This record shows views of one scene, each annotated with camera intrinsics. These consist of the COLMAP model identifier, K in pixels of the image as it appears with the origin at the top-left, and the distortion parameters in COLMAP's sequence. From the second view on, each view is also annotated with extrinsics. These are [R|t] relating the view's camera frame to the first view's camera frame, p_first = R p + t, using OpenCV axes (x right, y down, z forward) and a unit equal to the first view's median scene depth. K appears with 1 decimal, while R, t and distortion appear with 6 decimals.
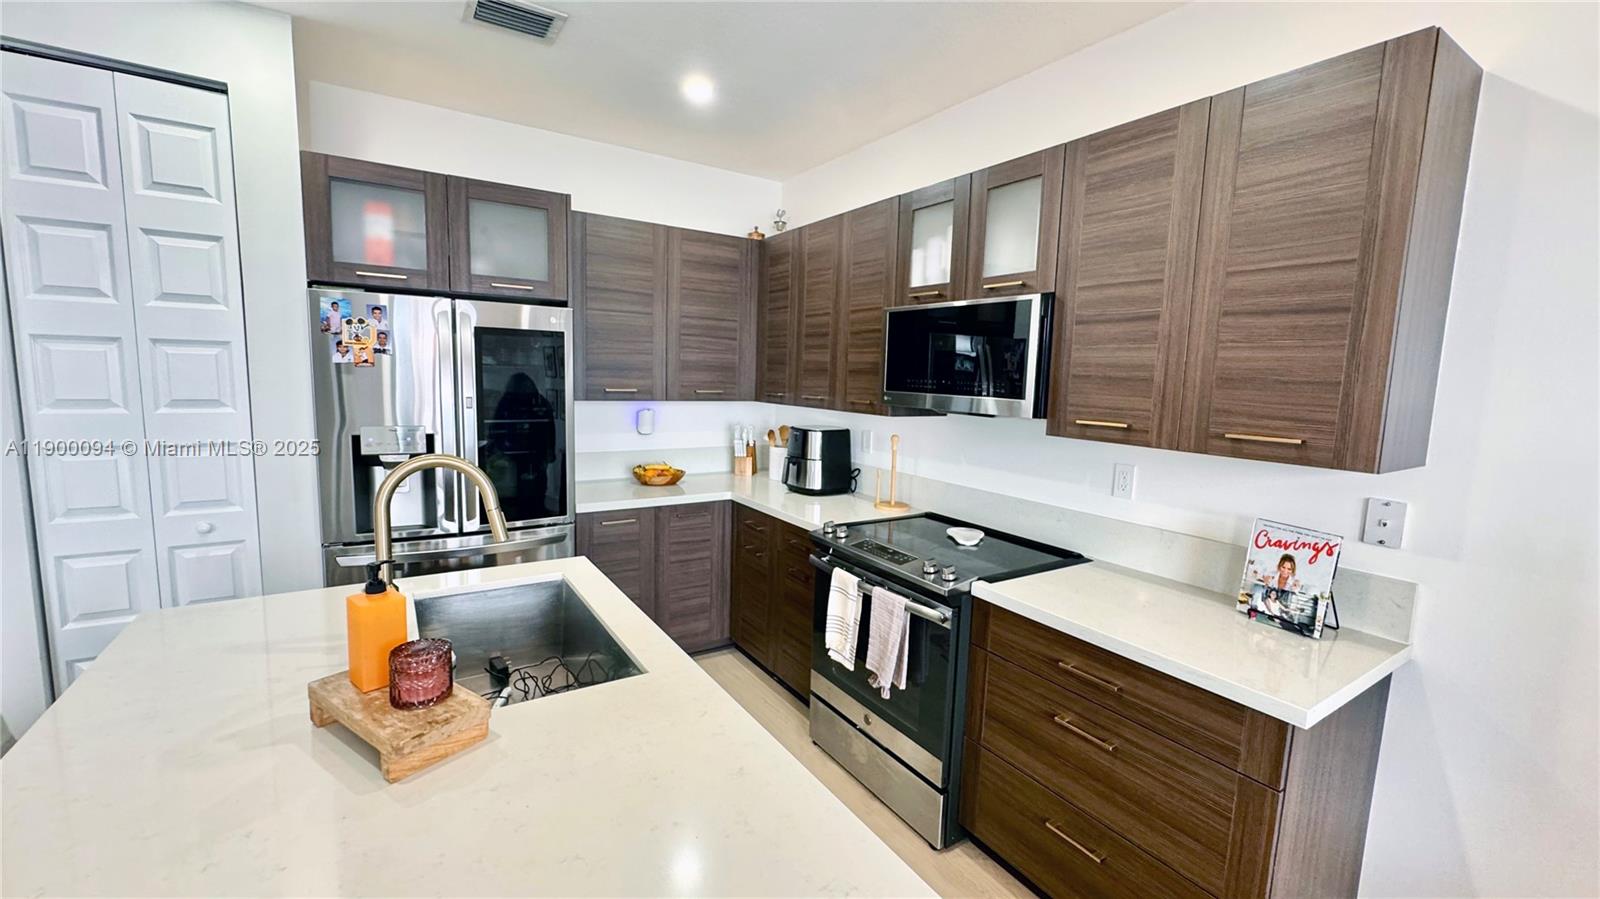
lens RADIAL K [[642.5, 0, 801.7], [0, 642.5, 448.5], [0, 0, 1]] dist [-0.001591, -0.000966]
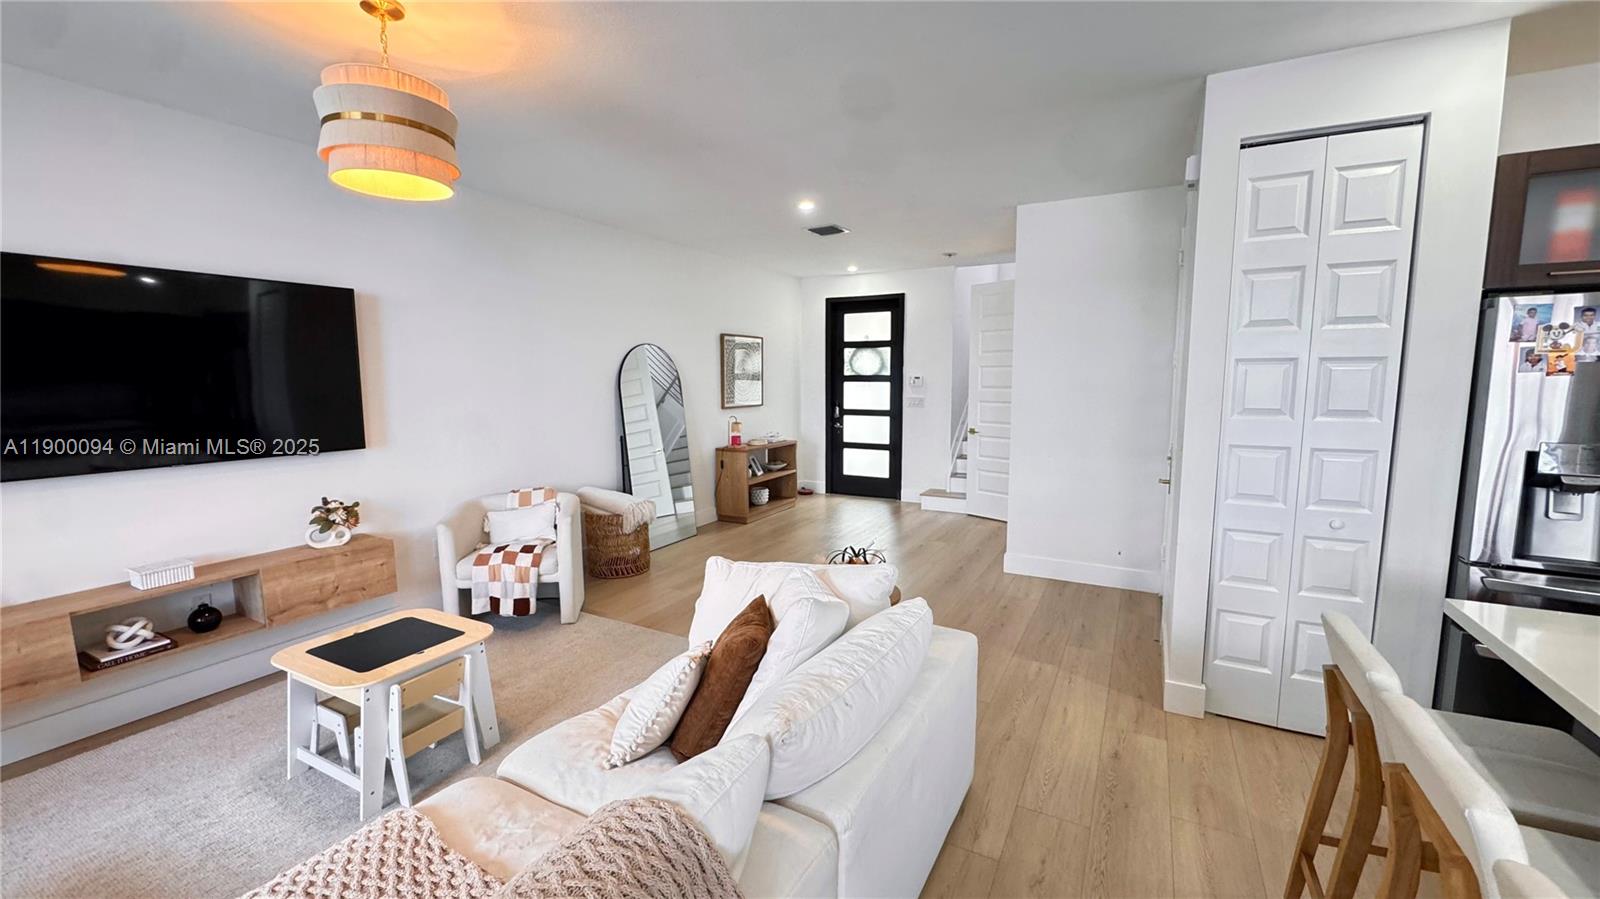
lens RADIAL K [[642.5, 0, 796.1], [0, 642.5, 448.8], [0, 0, 1]] dist [-0.001591, -0.000966]
pose [[0.473830, 0.068514, -0.877947, -0.405567], [-0.085536, 0.995835, 0.031550, 0.037731], [0.876453, 0.060147, 0.477717, -0.371350]]
